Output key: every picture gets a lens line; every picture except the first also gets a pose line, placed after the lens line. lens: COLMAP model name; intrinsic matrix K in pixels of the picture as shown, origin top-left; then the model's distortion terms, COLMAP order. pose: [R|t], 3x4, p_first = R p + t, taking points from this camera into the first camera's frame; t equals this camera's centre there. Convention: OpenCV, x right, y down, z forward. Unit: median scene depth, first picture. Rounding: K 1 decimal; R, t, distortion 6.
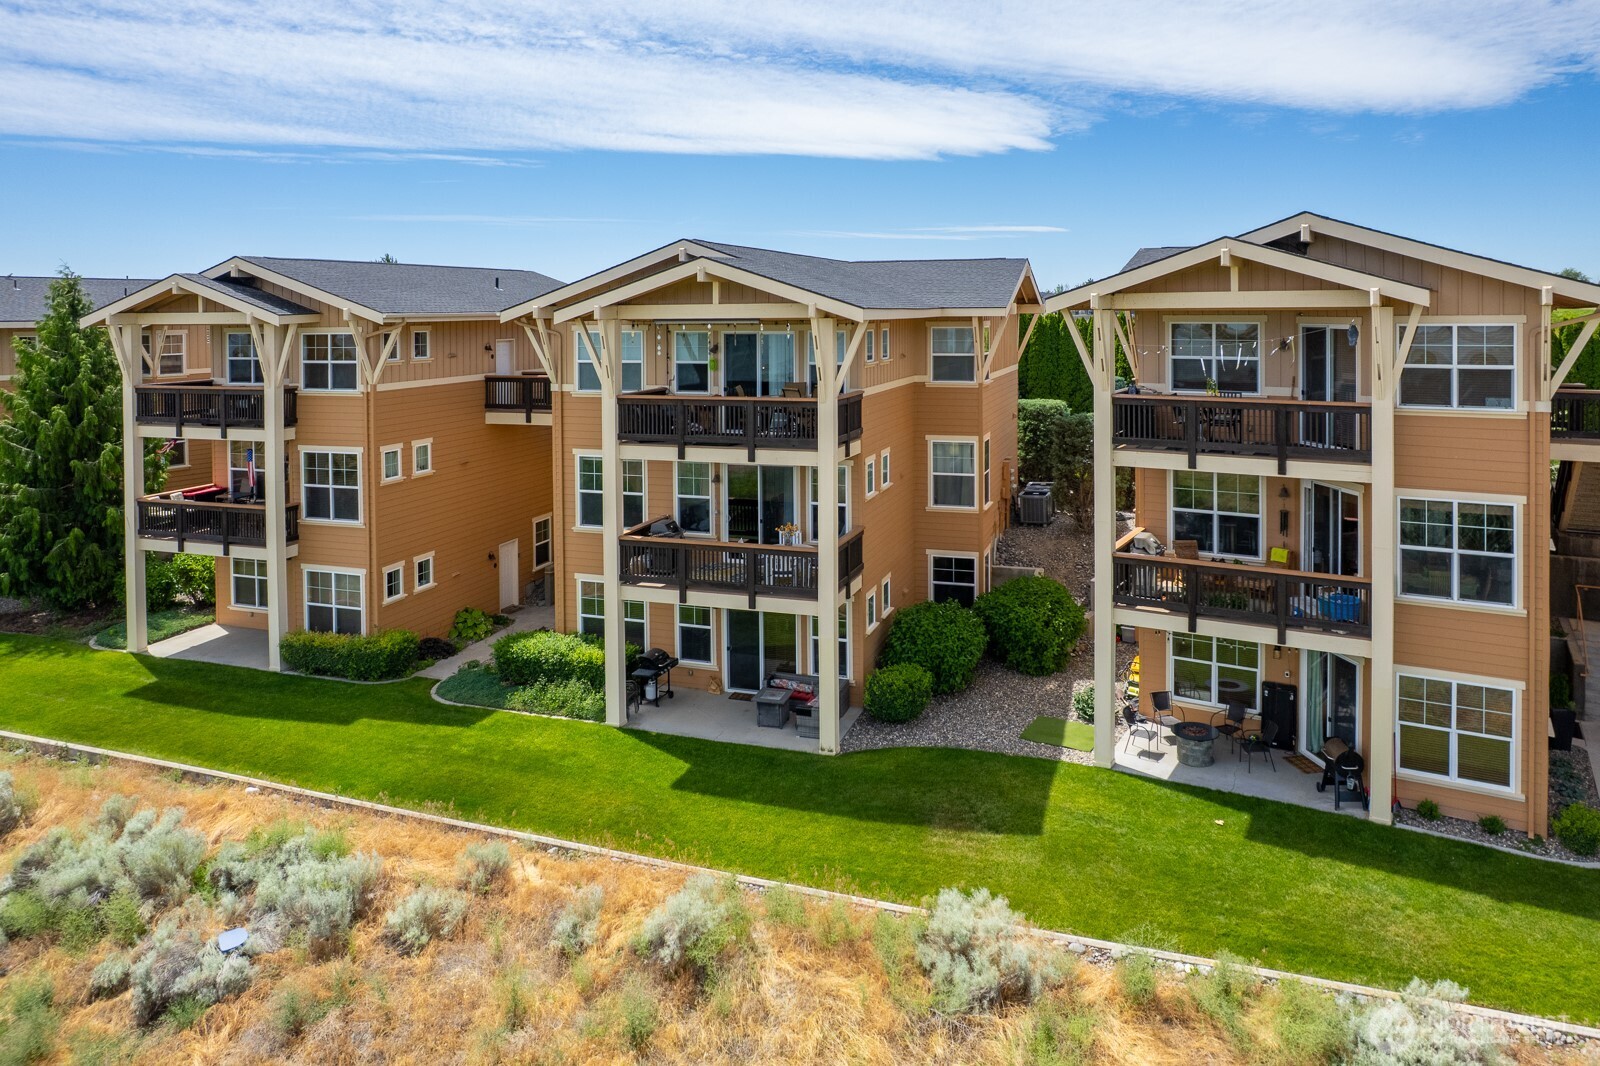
lens RADIAL K [[1024.7, 0, 800.0], [0, 1024.7, 533.0], [0, 0, 1]] dist [0.185541, 0.058922]
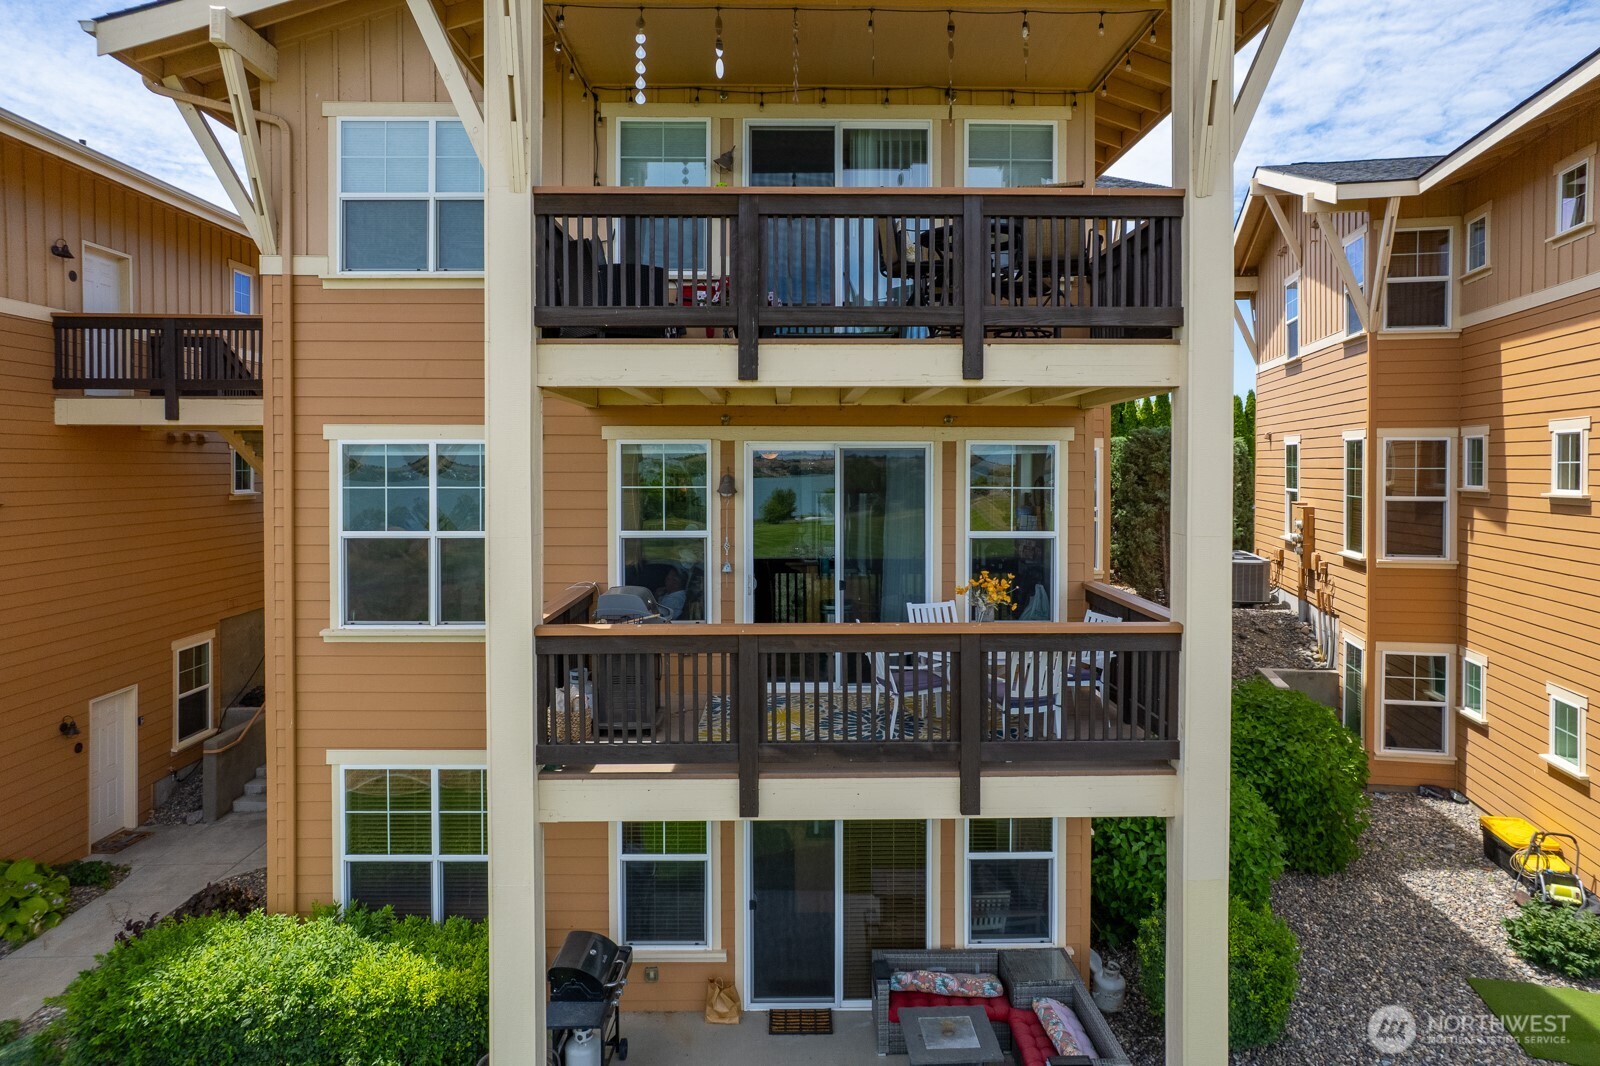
lens RADIAL K [[985.5, 0, 802.7], [0, 985.5, 575.5], [0, 0, 1]] dist [0.002968, 0.059864]
pose [[0.941397, -0.026183, 0.336283, -0.172602], [0.058549, 0.994533, -0.086466, 0.016188], [-0.332180, 0.101088, 0.937783, 0.585503]]
